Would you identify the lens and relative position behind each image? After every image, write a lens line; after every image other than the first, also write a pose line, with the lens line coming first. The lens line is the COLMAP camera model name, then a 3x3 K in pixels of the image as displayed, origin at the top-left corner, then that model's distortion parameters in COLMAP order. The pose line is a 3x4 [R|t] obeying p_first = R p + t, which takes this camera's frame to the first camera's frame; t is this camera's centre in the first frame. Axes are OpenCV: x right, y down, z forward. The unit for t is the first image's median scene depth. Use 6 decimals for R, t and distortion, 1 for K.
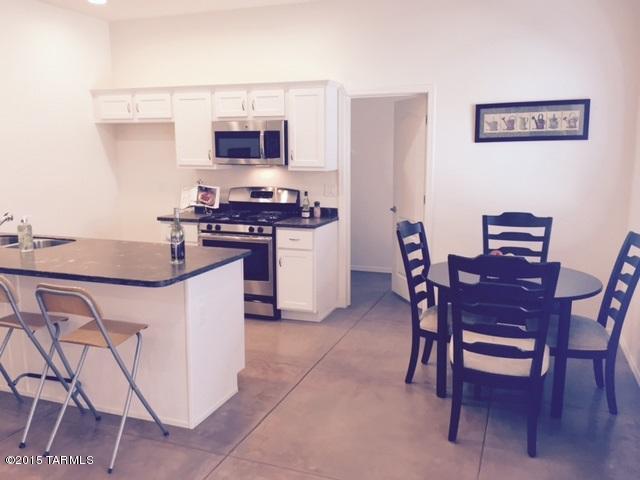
lens RADIAL K [[551.9, 0, 320.0], [0, 551.9, 240.0], [0, 0, 1]] dist [0.081402, -0.118334]
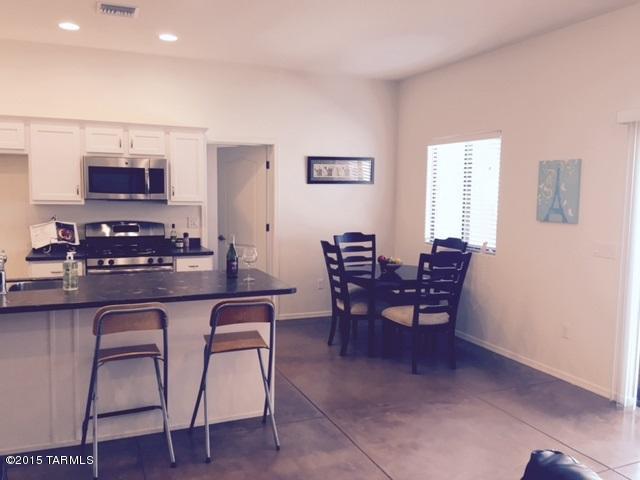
lens RADIAL K [[551.9, 0, 320.0], [0, 551.9, 240.0], [0, 0, 1]] dist [0.081402, -0.118334]
pose [[0.721841, -0.050048, 0.690247, -0.603885], [0.097350, 0.994808, -0.029676, 0.004277], [-0.685178, 0.088617, 0.722965, 0.012846]]
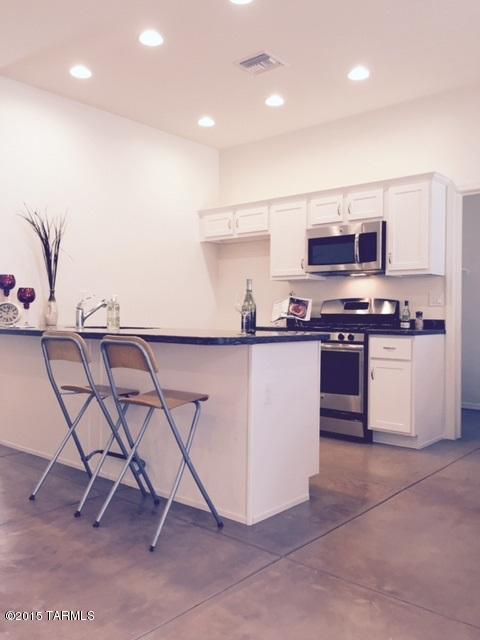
lens RADIAL K [[551.9, 0, 240.0], [0, 551.9, 320.0], [0, 0, 1]] dist [0.081402, -0.118334]
pose [[0.940623, 0.013136, -0.339199, 0.027598], [-0.064966, 0.987746, -0.141905, 0.091302], [0.333178, 0.155515, 0.929950, 0.089303]]
